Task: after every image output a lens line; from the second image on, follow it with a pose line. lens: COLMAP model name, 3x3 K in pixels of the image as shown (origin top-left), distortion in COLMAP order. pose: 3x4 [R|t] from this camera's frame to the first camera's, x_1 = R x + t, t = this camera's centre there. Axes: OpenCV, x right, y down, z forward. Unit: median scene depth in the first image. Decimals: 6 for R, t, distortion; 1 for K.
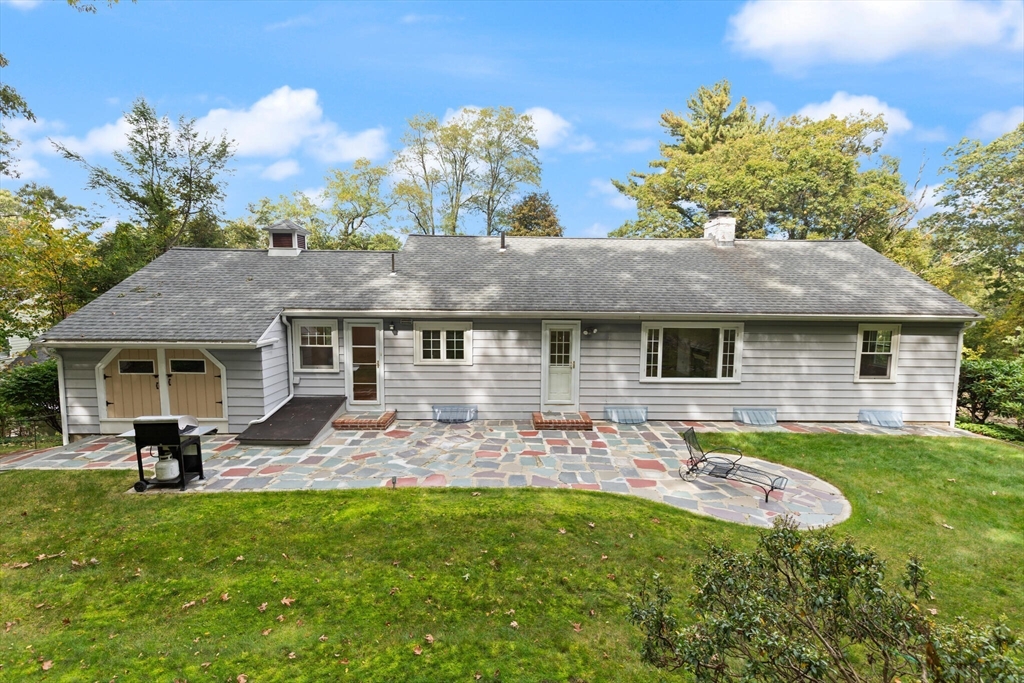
lens RADIAL K [[464.2, 0, 512.0], [0, 464.2, 341.5], [0, 0, 1]] dist [0.003353, -0.000084]
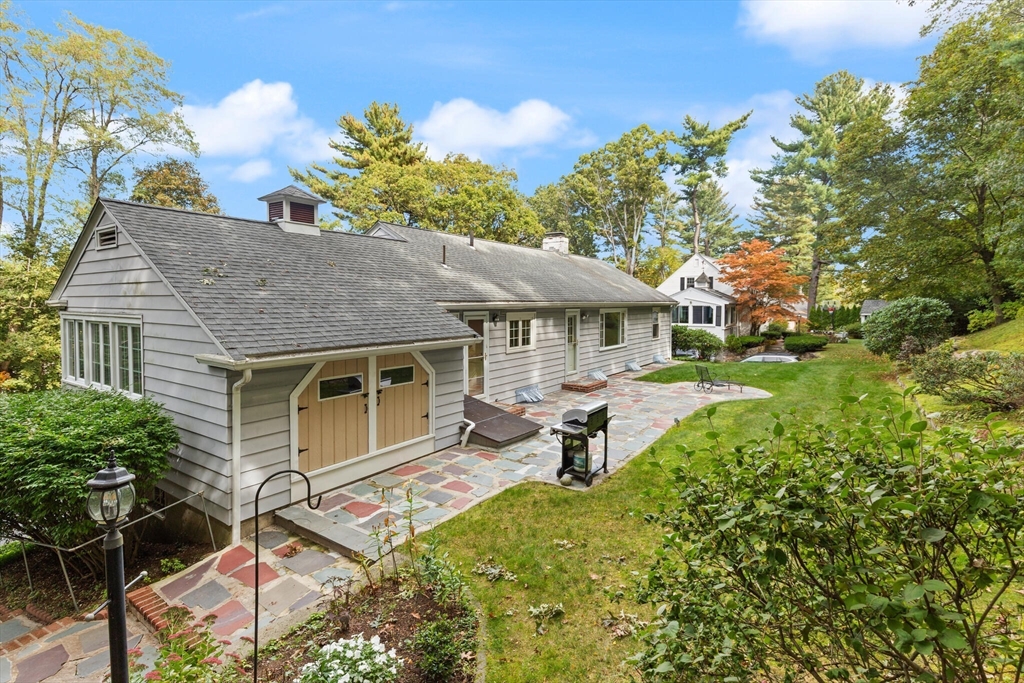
lens RADIAL K [[483.9, 0, 517.2], [0, 483.9, 313.3], [0, 0, 1]] dist [0.004652, -0.000624]
pose [[0.597918, -0.027796, 0.801075, -1.066836], [0.074563, 0.996994, -0.021059, -0.016375], [-0.798082, 0.072322, 0.598193, 0.310387]]
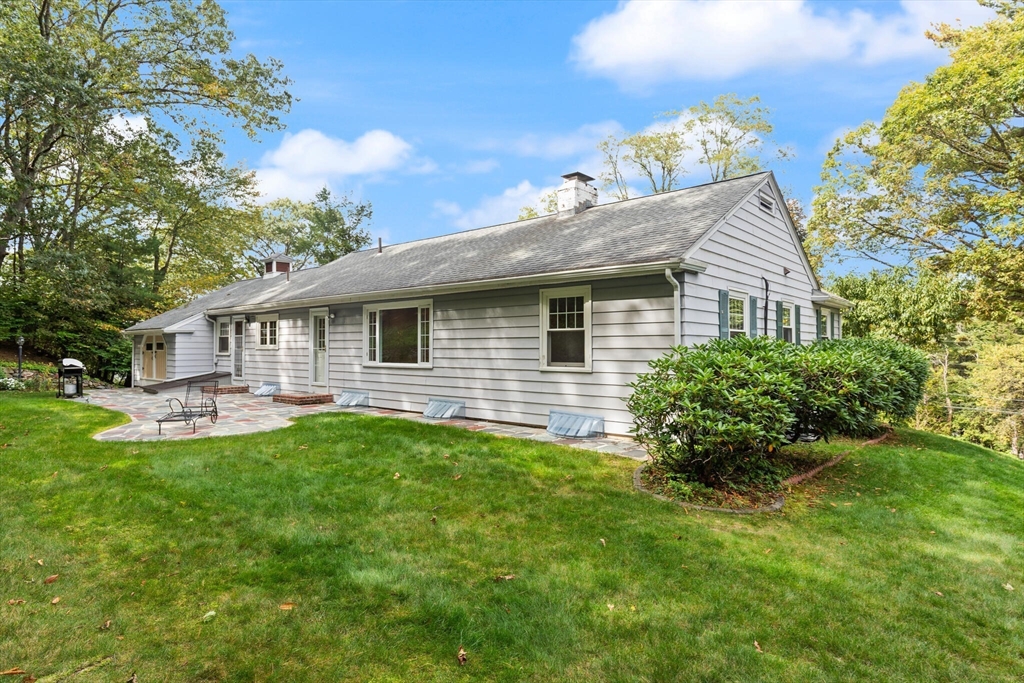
lens RADIAL K [[566.9, 0, 512.0], [0, 566.9, 341.5], [0, 0, 1]] dist [0.000525, 0.000026]
pose [[0.739676, -0.019754, -0.672674, 1.330607], [-0.046036, 0.995742, -0.079862, 0.118369], [0.671387, 0.090039, 0.735617, 0.327207]]
